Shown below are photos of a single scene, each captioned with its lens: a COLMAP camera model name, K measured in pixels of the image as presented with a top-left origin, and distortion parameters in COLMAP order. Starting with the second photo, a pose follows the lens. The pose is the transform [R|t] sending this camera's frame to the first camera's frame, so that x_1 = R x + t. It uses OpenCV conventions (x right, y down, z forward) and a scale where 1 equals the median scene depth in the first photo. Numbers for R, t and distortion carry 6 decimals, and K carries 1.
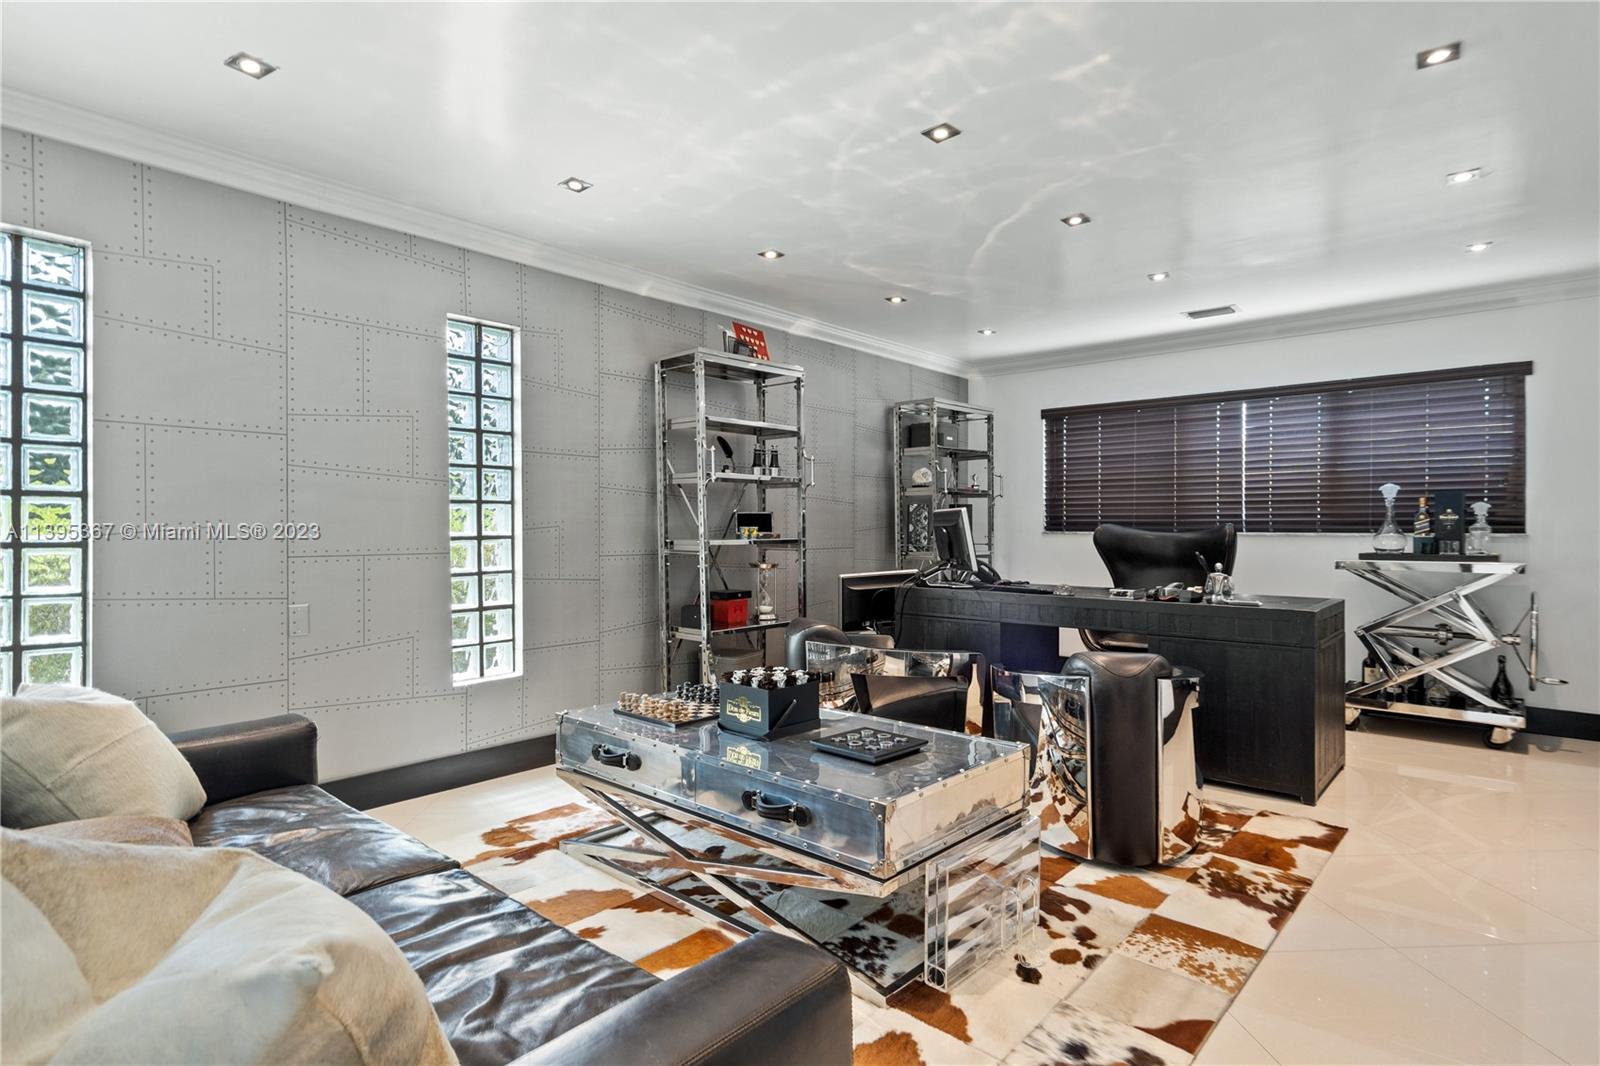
lens RADIAL K [[829.7, 0, 800.5], [0, 829.7, 532.8], [0, 0, 1]] dist [0.001624, 0.000462]
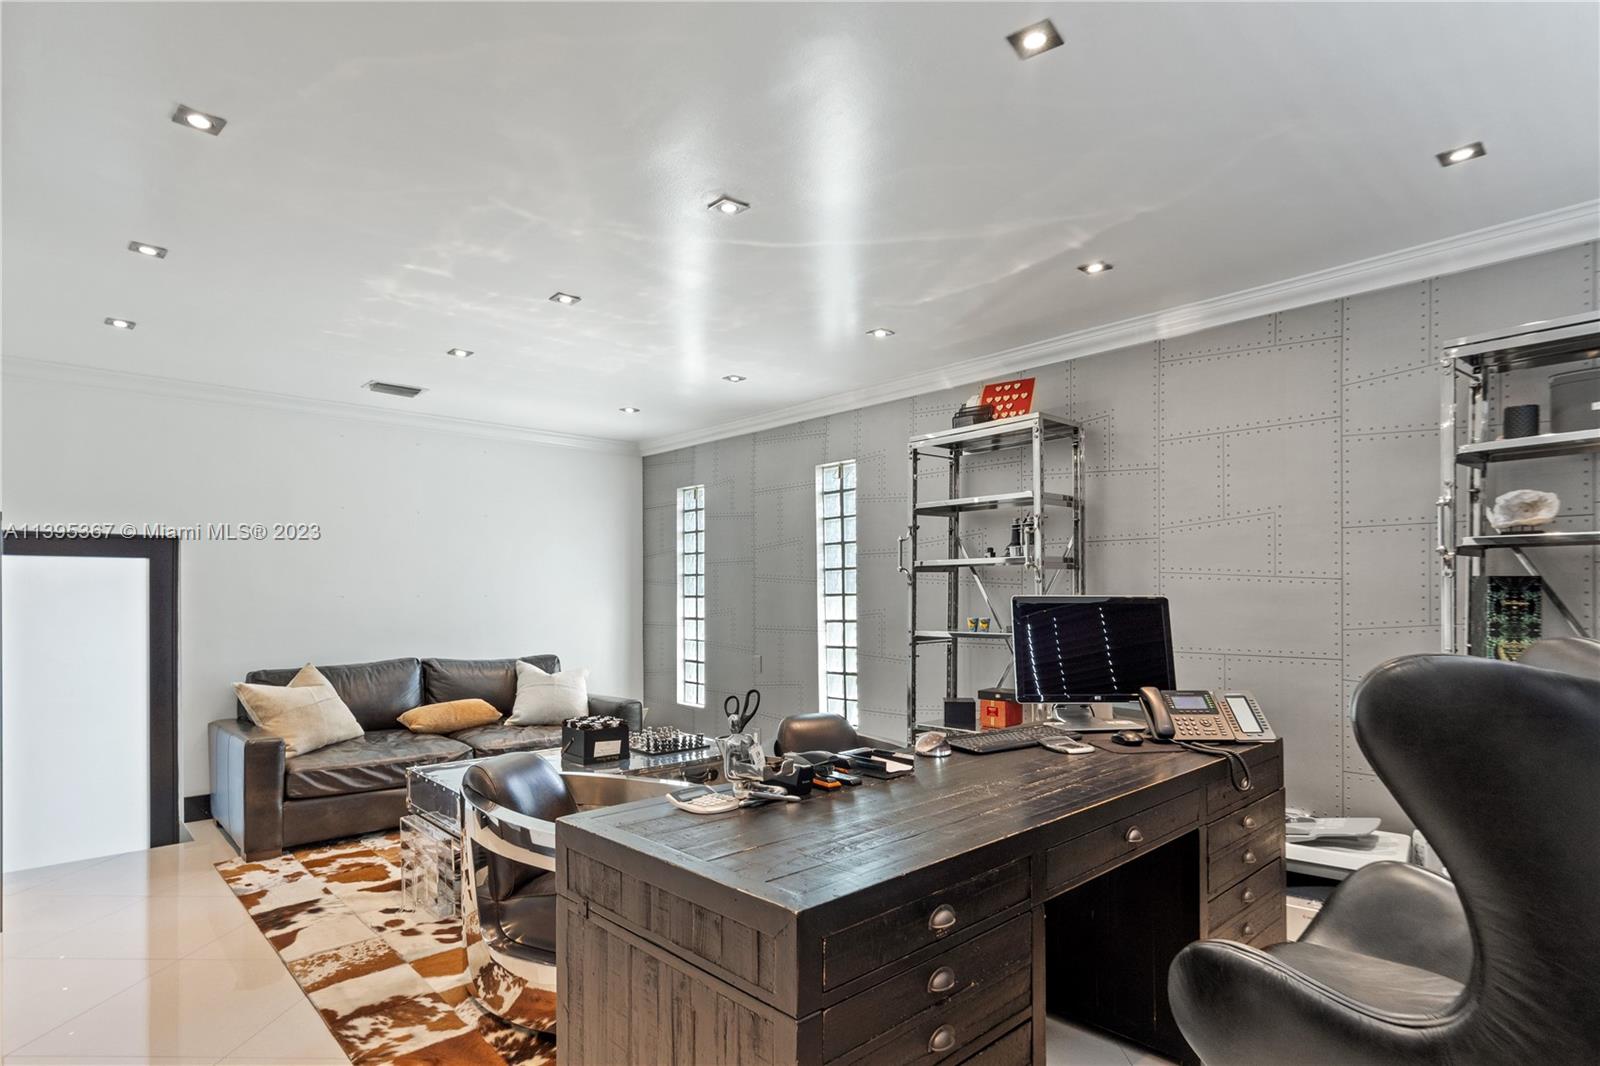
lens RADIAL K [[829.7, 0, 809.0], [0, 829.7, 594.8], [0, 0, 1]] dist [0.001624, 0.000462]
pose [[-0.083158, -0.001645, -0.996535, 1.466310], [0.000603, 0.999998, -0.001701, -0.052412], [0.996536, -0.000743, -0.083156, 1.583304]]
